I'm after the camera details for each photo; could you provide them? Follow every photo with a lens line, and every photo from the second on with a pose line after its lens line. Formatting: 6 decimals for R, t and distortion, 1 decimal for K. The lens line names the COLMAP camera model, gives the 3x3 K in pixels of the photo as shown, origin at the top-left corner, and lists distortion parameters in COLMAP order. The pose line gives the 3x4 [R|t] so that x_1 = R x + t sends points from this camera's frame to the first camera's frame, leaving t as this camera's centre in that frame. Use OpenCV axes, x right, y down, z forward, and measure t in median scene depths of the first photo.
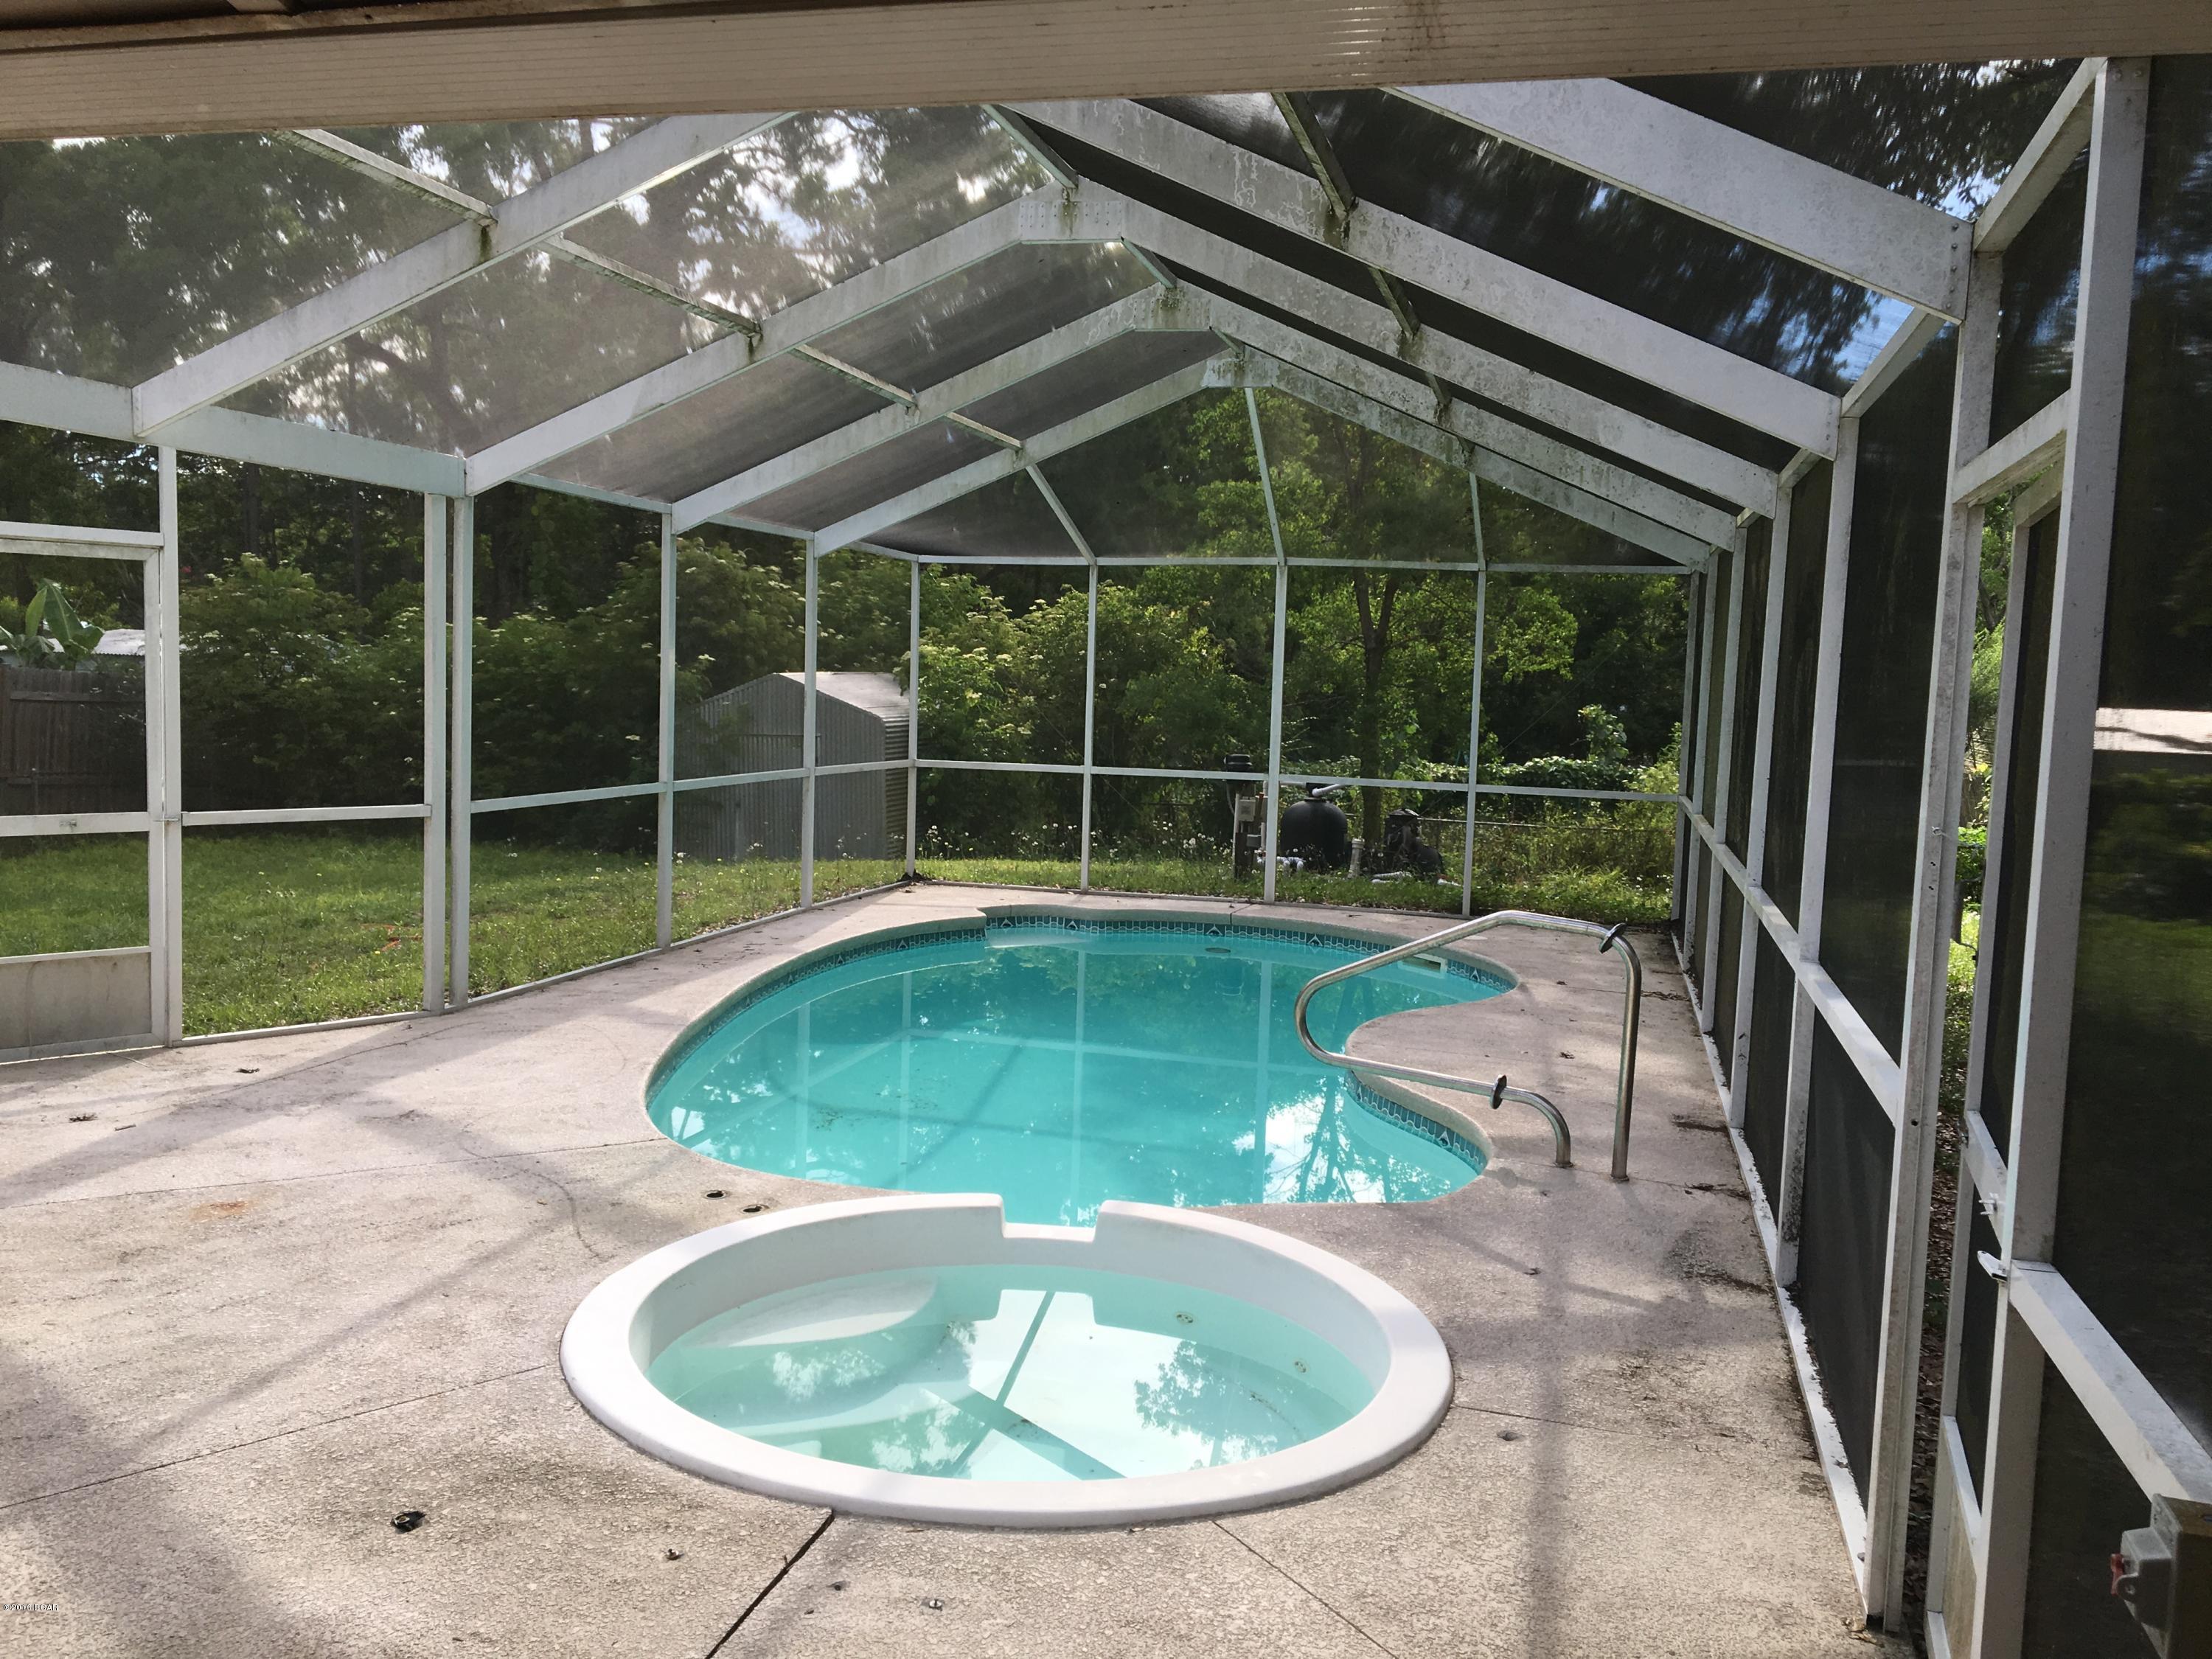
lens RADIAL K [[1856.1, 0, 1106.0], [0, 1856.1, 829.5], [0, 0, 1]] dist [0.106229, -0.172645]
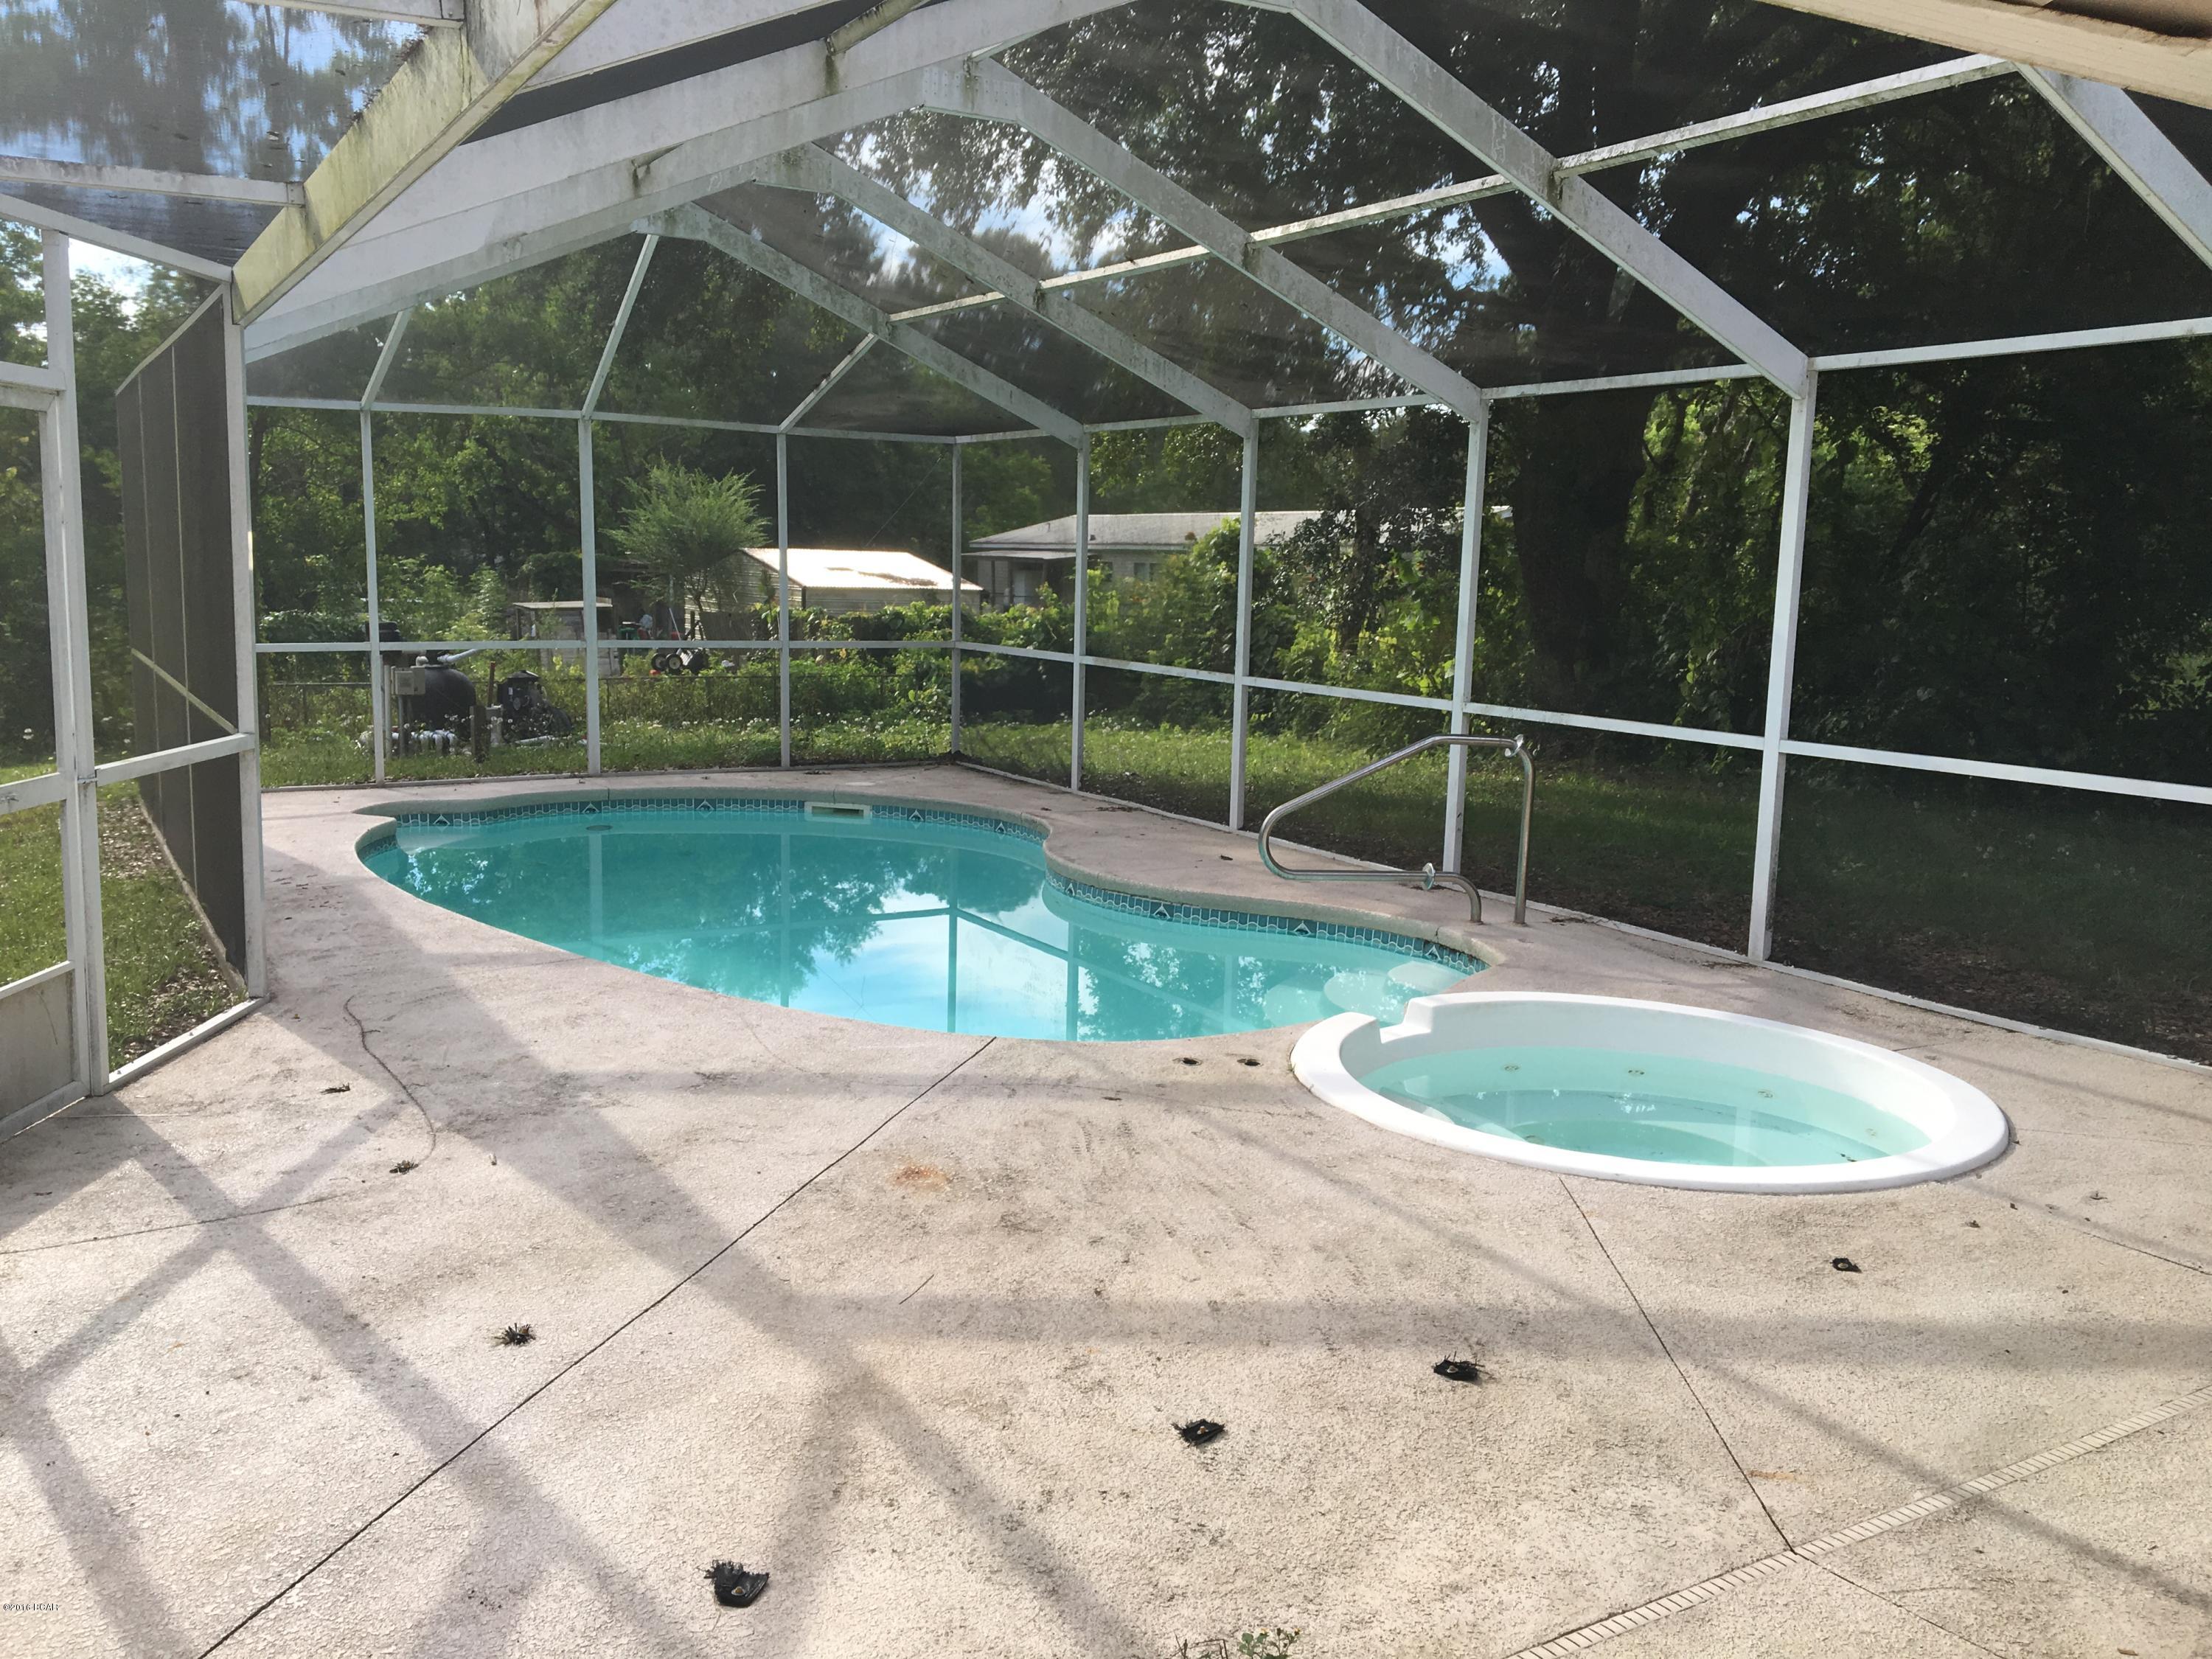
lens RADIAL K [[1856.1, 0, 1106.0], [0, 1856.1, 829.5], [0, 0, 1]] dist [0.106229, -0.172645]
pose [[0.702757, -0.124211, 0.700503, -1.005740], [0.064656, 0.991717, 0.110984, -0.056789], [-0.708486, -0.032703, 0.704967, 0.311675]]
